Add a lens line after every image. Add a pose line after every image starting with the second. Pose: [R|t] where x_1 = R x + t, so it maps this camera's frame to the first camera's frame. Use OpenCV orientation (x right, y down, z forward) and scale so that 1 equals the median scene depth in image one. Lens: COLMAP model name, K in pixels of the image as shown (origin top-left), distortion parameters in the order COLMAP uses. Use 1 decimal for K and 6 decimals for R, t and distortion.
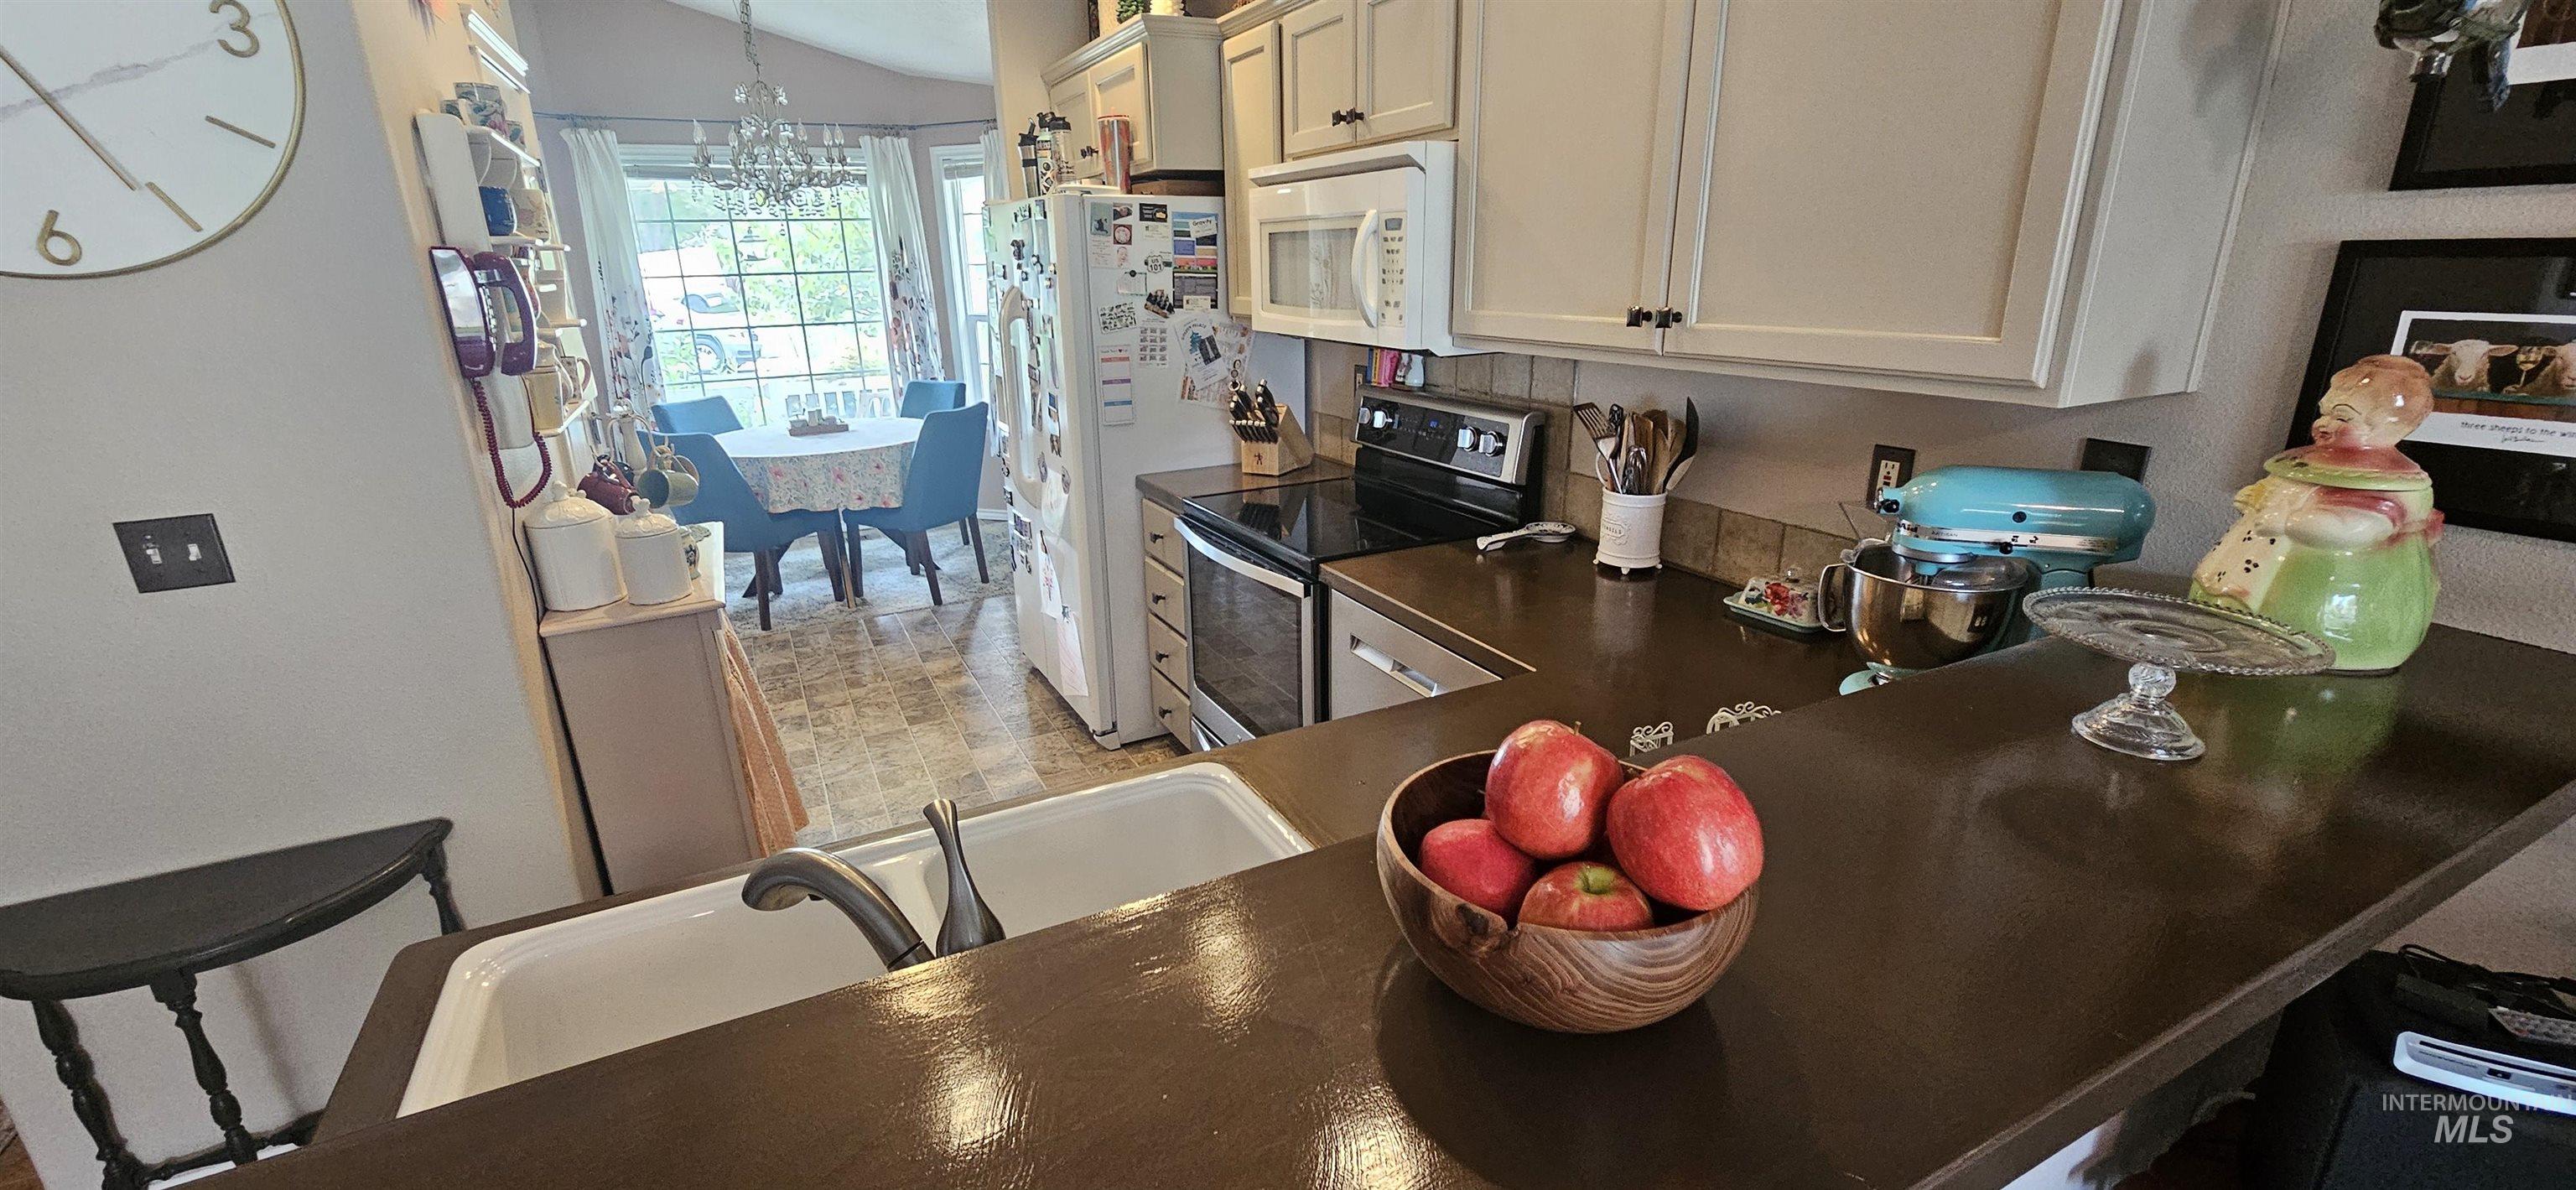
lens RADIAL K [[1064.2, 0, 1268.1], [0, 1064.2, 595.0], [0, 0, 1]] dist [-0.000659, -0.000806]
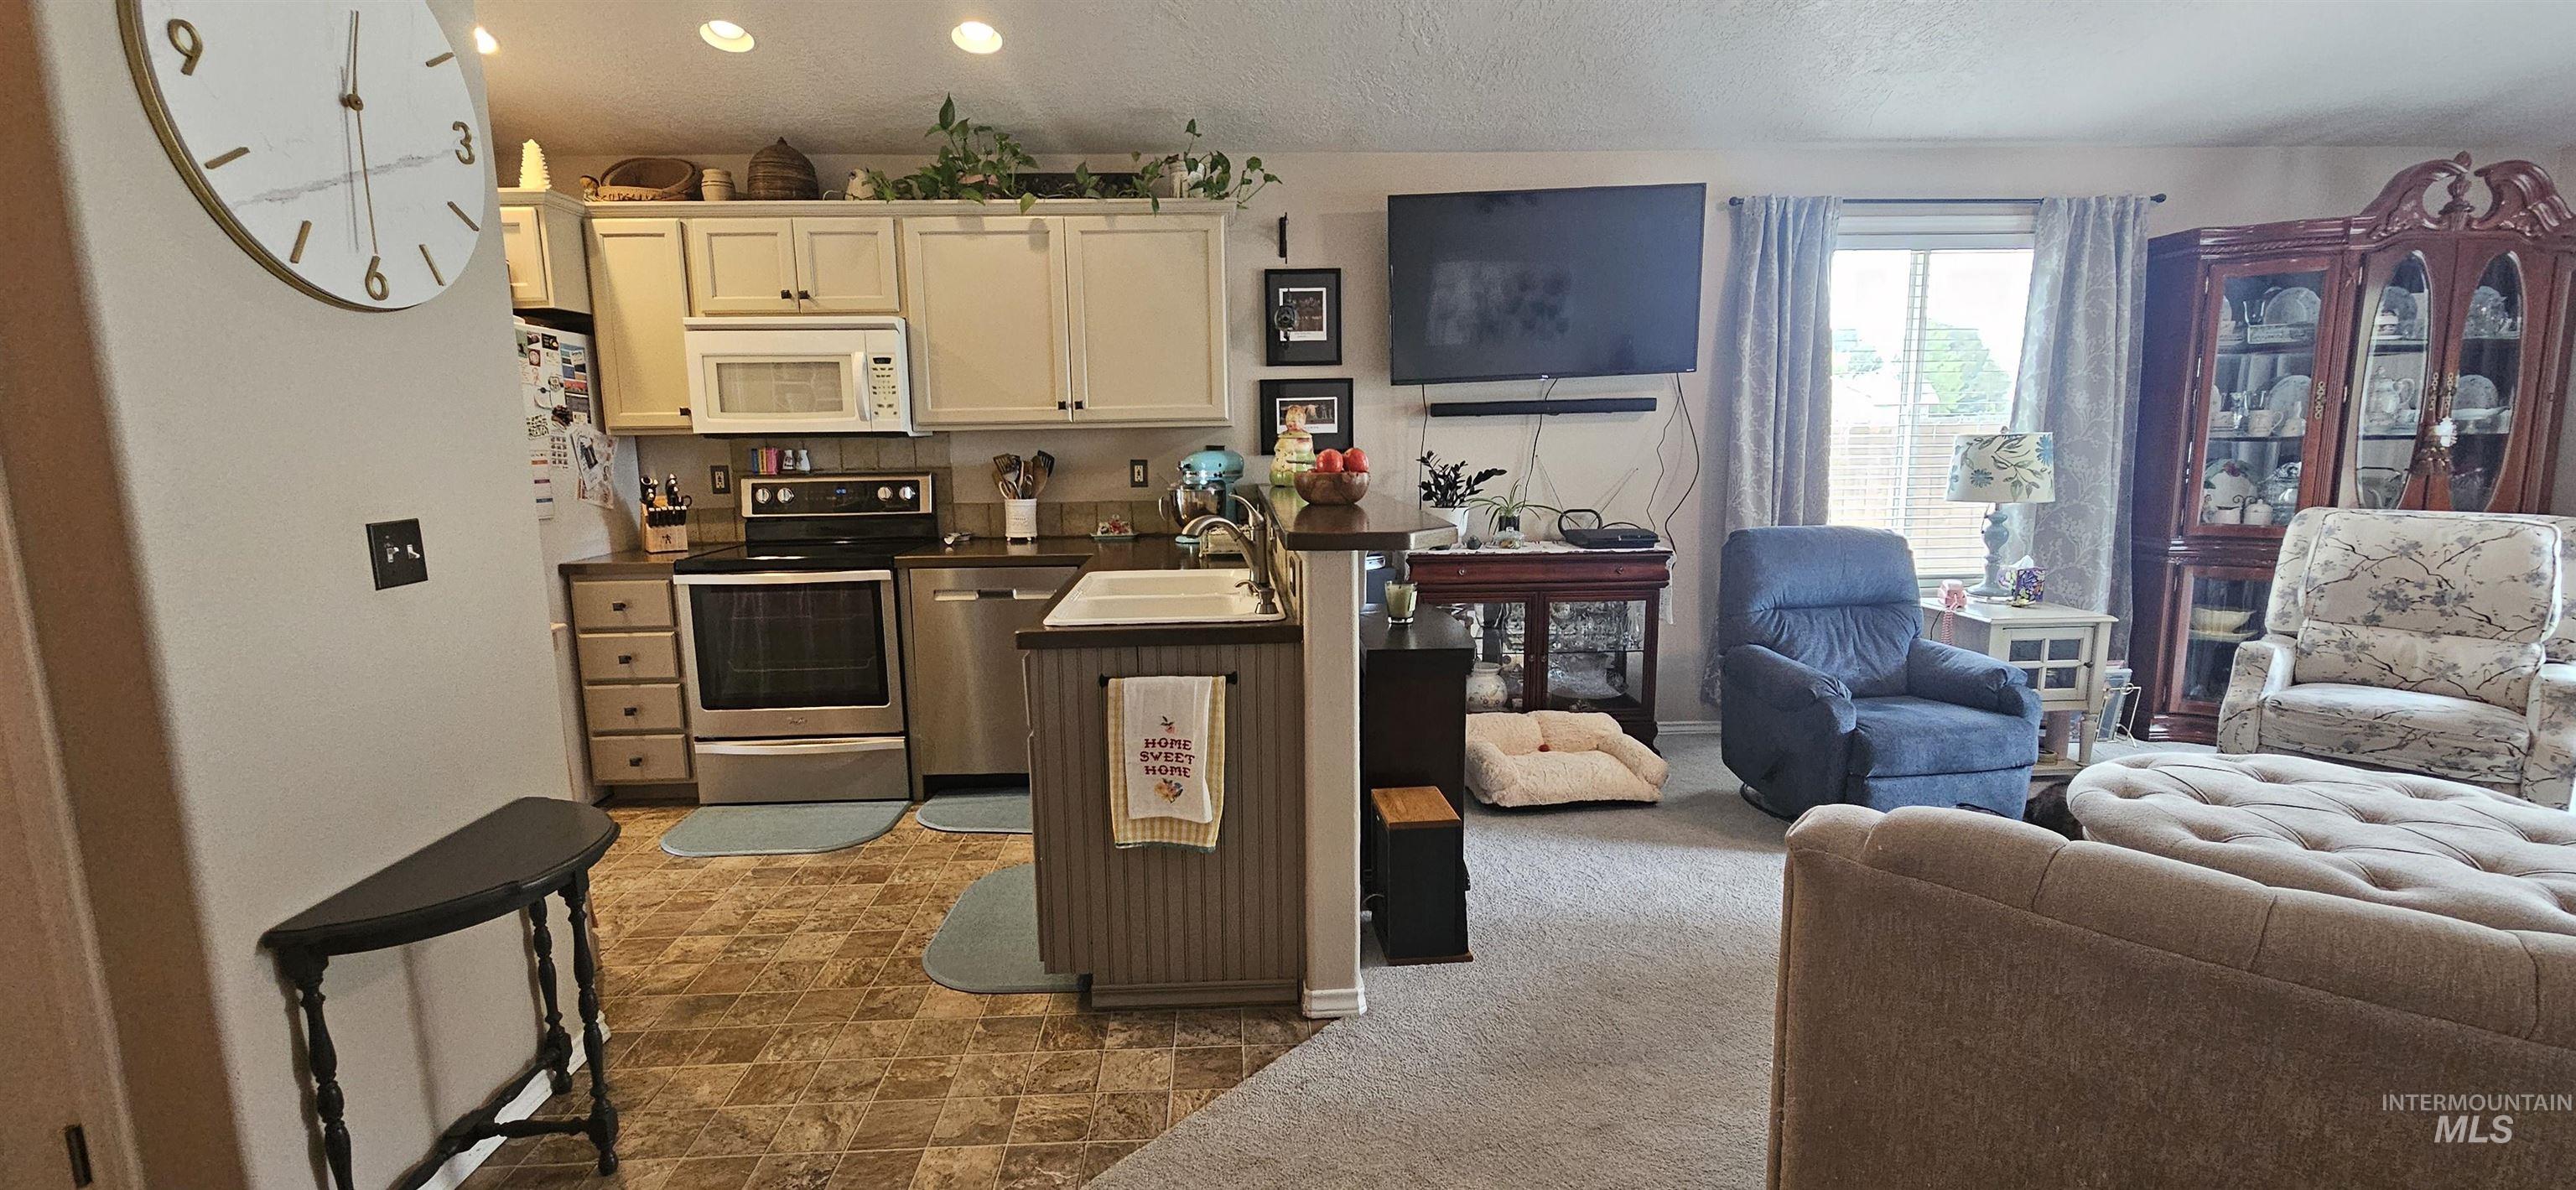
lens RADIAL K [[1064.2, 0, 1266.8], [0, 1064.2, 596.2], [0, 0, 1]] dist [-0.000659, -0.000806]
pose [[0.415750, -0.125040, 0.900843, -1.170888], [0.282321, 0.959316, 0.002862, 0.182708], [-0.864550, 0.253137, 0.434137, -0.188993]]
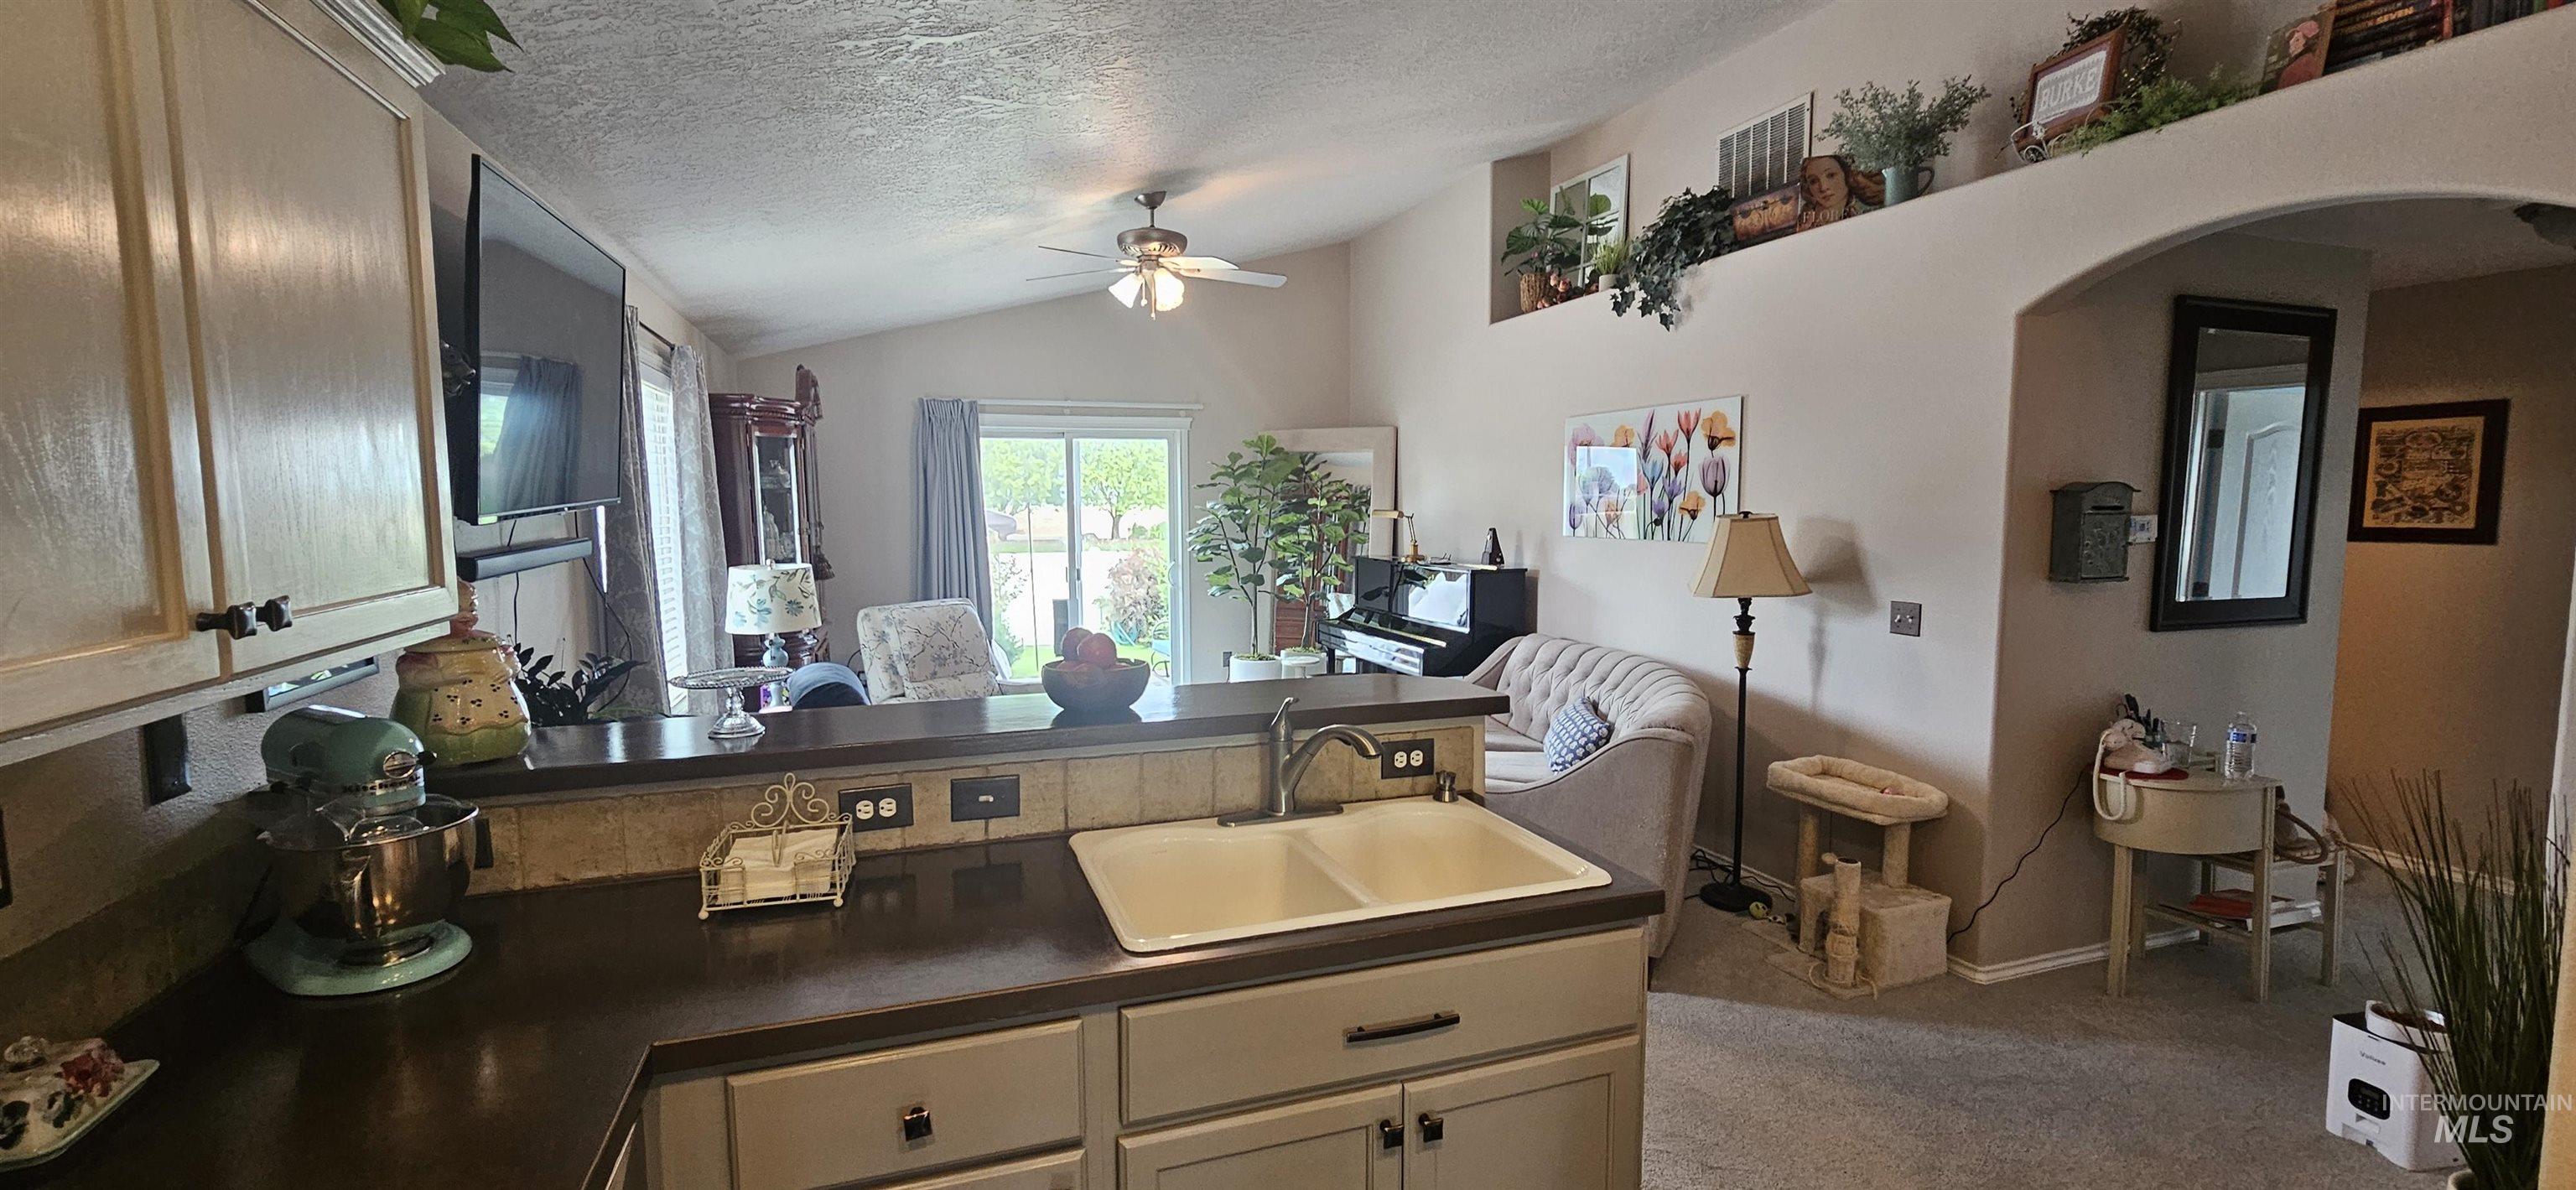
lens RADIAL K [[1064.2, 0, 1278.3], [0, 1064.2, 594.6], [0, 0, 1]] dist [-0.000659, -0.000806]
pose [[-0.991797, 0.013951, 0.127061, -0.201913], [0.062151, 0.921247, 0.383980, -0.345044], [-0.111697, 0.388727, -0.914557, 1.091238]]
